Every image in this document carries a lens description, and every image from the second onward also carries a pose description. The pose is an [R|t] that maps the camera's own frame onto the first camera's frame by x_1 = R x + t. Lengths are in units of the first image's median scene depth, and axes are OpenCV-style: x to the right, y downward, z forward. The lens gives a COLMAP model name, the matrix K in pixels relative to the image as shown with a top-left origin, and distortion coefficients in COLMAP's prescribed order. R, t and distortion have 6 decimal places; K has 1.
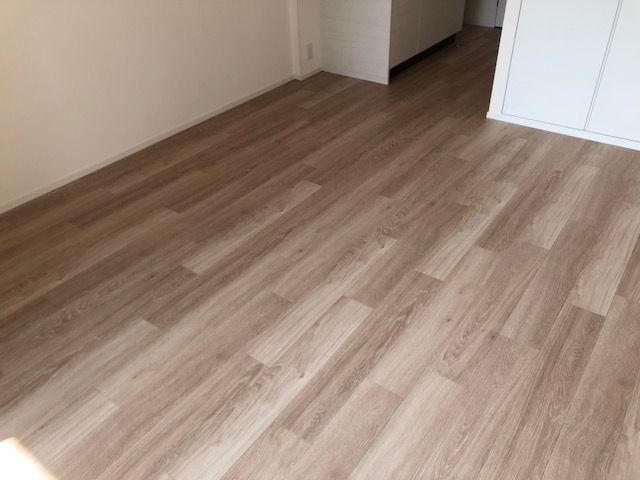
lens RADIAL K [[531.2, 0, 321.5], [0, 531.2, 240.2], [0, 0, 1]] dist [0.033998, -0.027873]
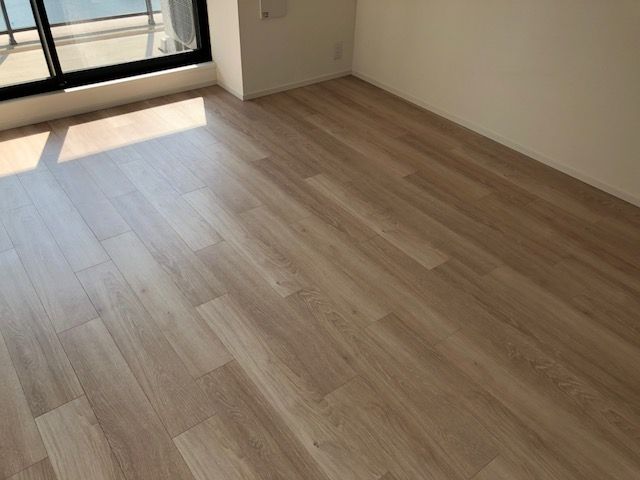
lens RADIAL K [[531.2, 0, 320.5], [0, 531.2, 239.3], [0, 0, 1]] dist [0.033998, -0.027873]
pose [[-0.300517, 0.581039, -0.756362, 0.689808], [-0.567364, 0.528546, 0.631456, -0.595593], [0.766673, 0.618896, 0.170824, 0.835201]]
